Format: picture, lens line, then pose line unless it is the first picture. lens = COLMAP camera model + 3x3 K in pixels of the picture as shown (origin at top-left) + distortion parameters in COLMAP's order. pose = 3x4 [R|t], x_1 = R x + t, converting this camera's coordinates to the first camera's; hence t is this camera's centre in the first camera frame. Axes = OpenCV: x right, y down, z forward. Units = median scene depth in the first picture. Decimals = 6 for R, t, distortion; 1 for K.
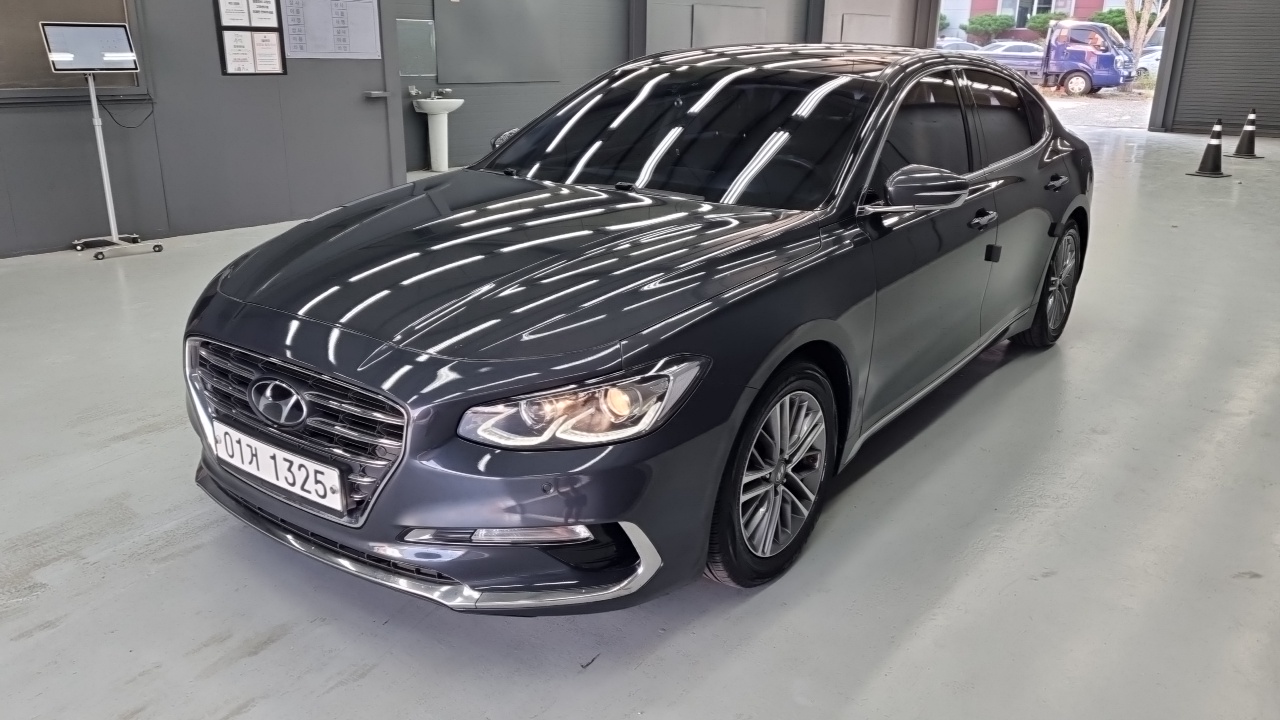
lens RADIAL K [[963.5, 0, 635.4], [0, 963.5, 359.6], [0, 0, 1]] dist [0.048193, -0.061267]
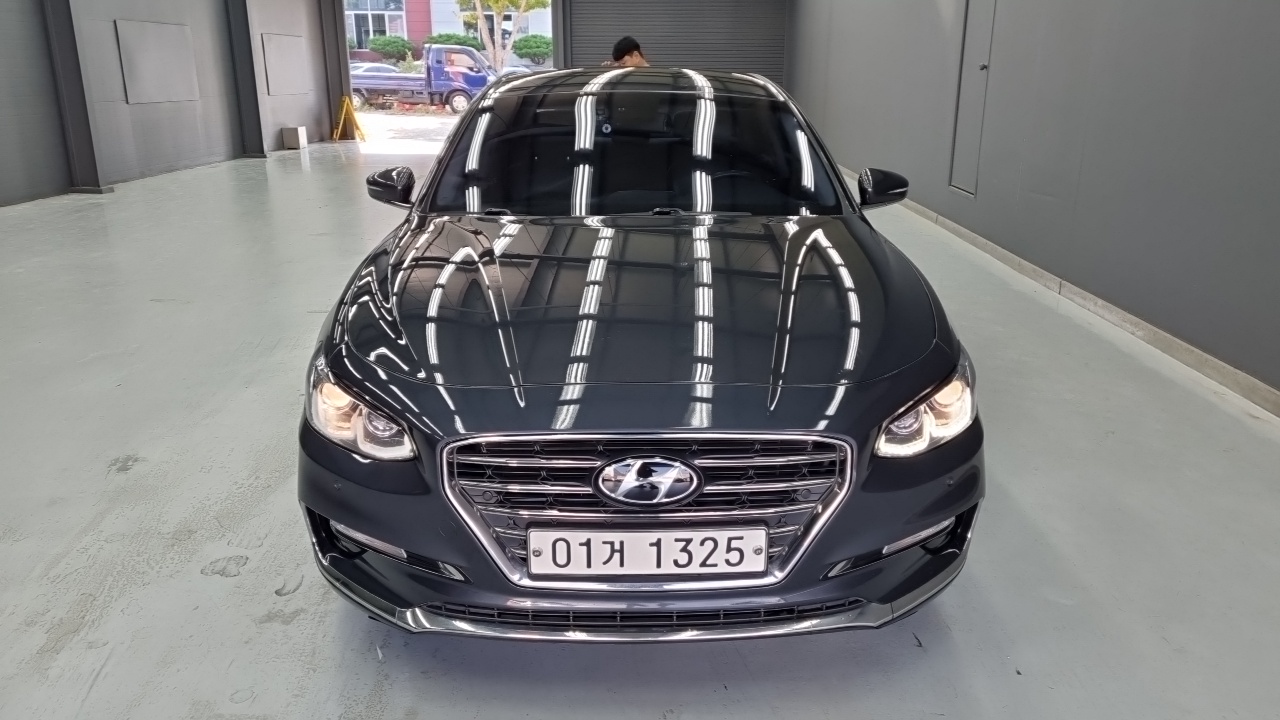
lens RADIAL K [[963.5, 0, 635.4], [0, 963.5, 359.6], [0, 0, 1]] dist [0.048193, -0.061267]
pose [[0.776273, -0.185208, 0.602576, -0.862268], [0.196238, 0.979370, 0.048215, -0.106168], [-0.599075, 0.080820, 0.796604, 0.288779]]
